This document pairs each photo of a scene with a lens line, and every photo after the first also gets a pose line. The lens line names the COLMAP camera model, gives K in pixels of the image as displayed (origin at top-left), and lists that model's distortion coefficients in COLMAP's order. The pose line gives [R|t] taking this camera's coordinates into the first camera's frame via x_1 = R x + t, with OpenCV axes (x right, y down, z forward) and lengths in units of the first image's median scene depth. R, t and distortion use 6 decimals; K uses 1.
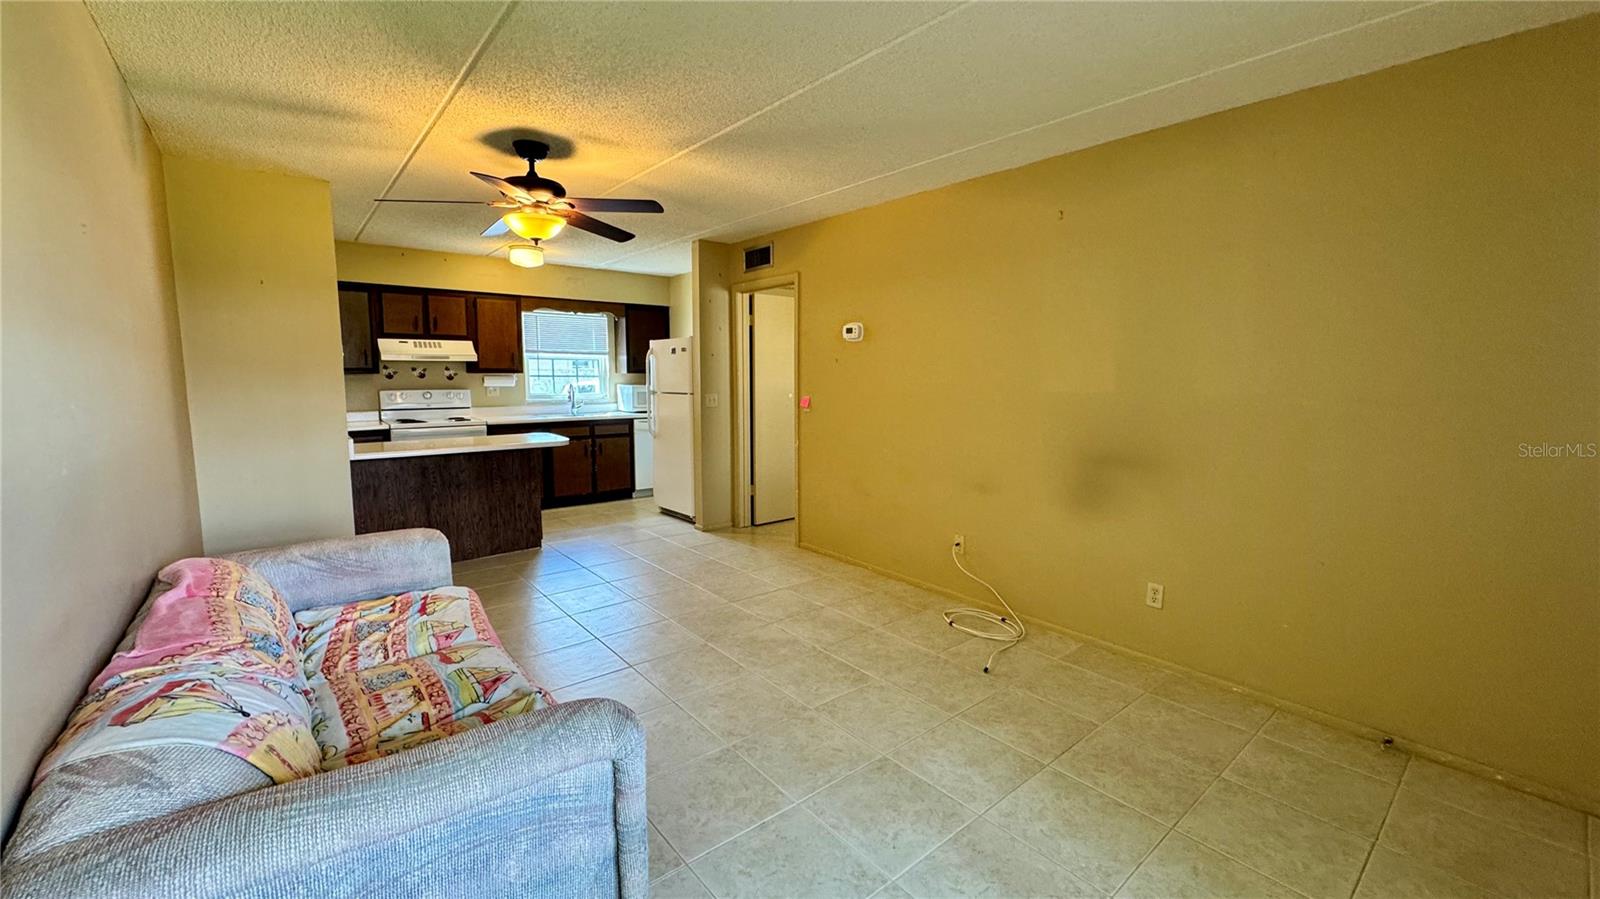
lens RADIAL K [[640.8, 0, 798.7], [0, 640.8, 448.1], [0, 0, 1]] dist [-0.002720, -0.000745]
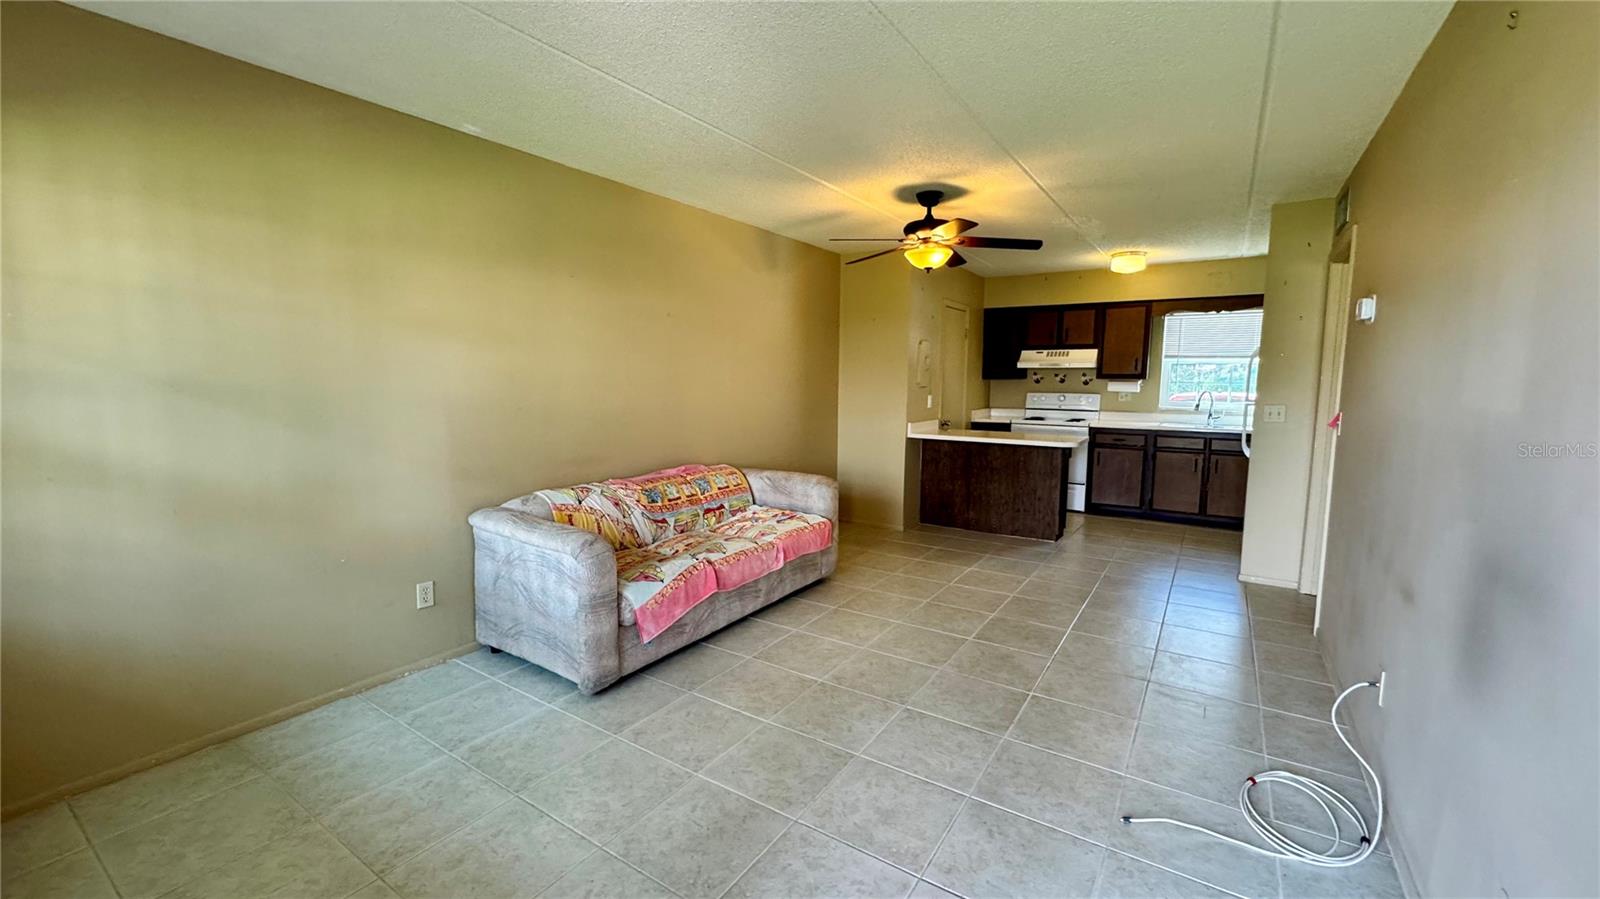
lens RADIAL K [[640.8, 0, 795.6], [0, 640.8, 442.3], [0, 0, 1]] dist [-0.002720, -0.000745]
pose [[0.288970, 0.096725, -0.952439, 0.384277], [-0.120134, 0.990682, 0.064160, -0.020360], [0.949771, 0.095880, 0.297898, 0.216081]]
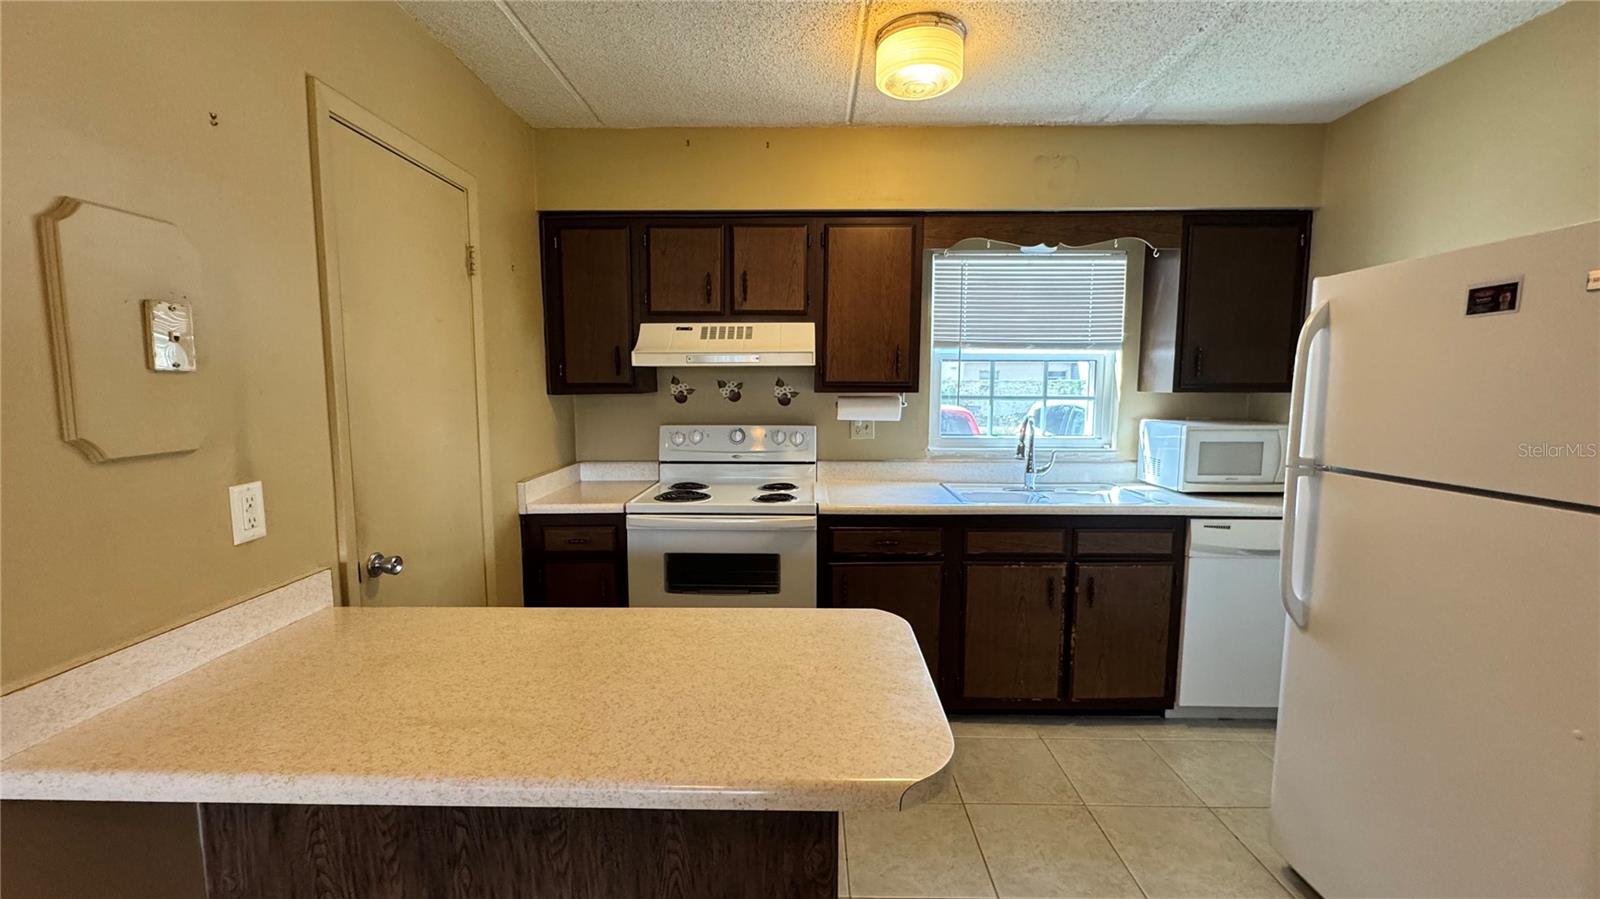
lens RADIAL K [[640.8, 0, 799.0], [0, 640.8, 448.0], [0, 0, 1]] dist [-0.002720, -0.000745]
pose [[0.760016, 0.062504, -0.646892, -0.219943], [-0.075284, 0.997131, 0.007895, -0.081431], [0.645529, 0.042700, 0.762541, 0.654555]]
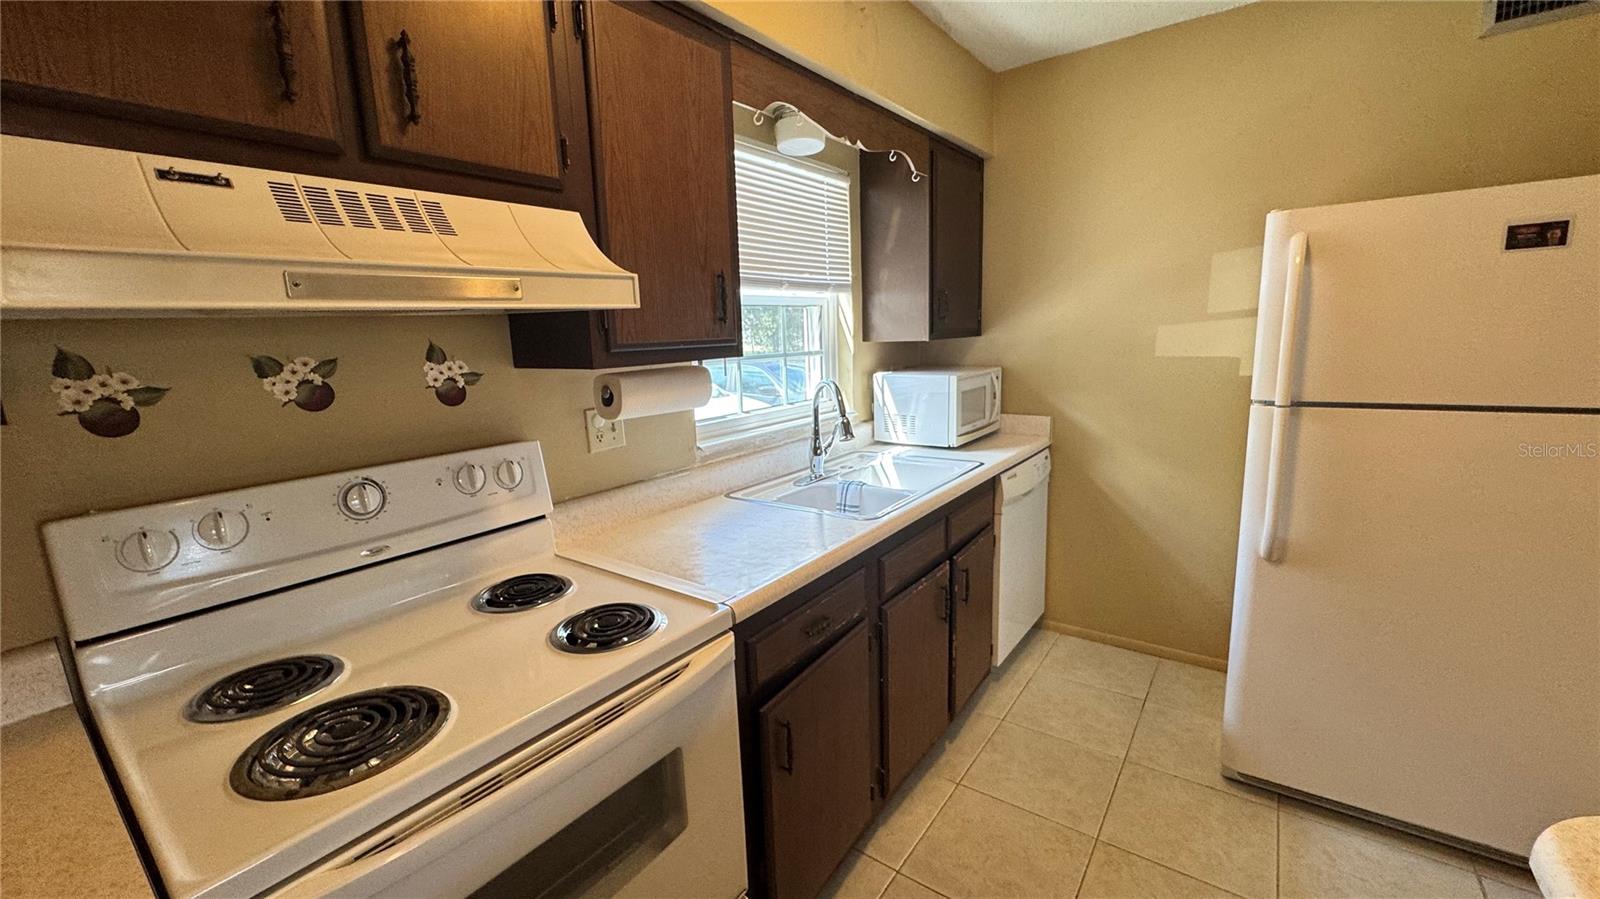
lens RADIAL K [[640.8, 0, 797.8], [0, 640.8, 448.2], [0, 0, 1]] dist [-0.002720, -0.000745]
pose [[0.969169, -0.083748, 0.231728, -0.501460], [0.069522, 0.995198, 0.068905, -0.102717], [-0.236385, -0.050670, 0.970337, 0.790330]]
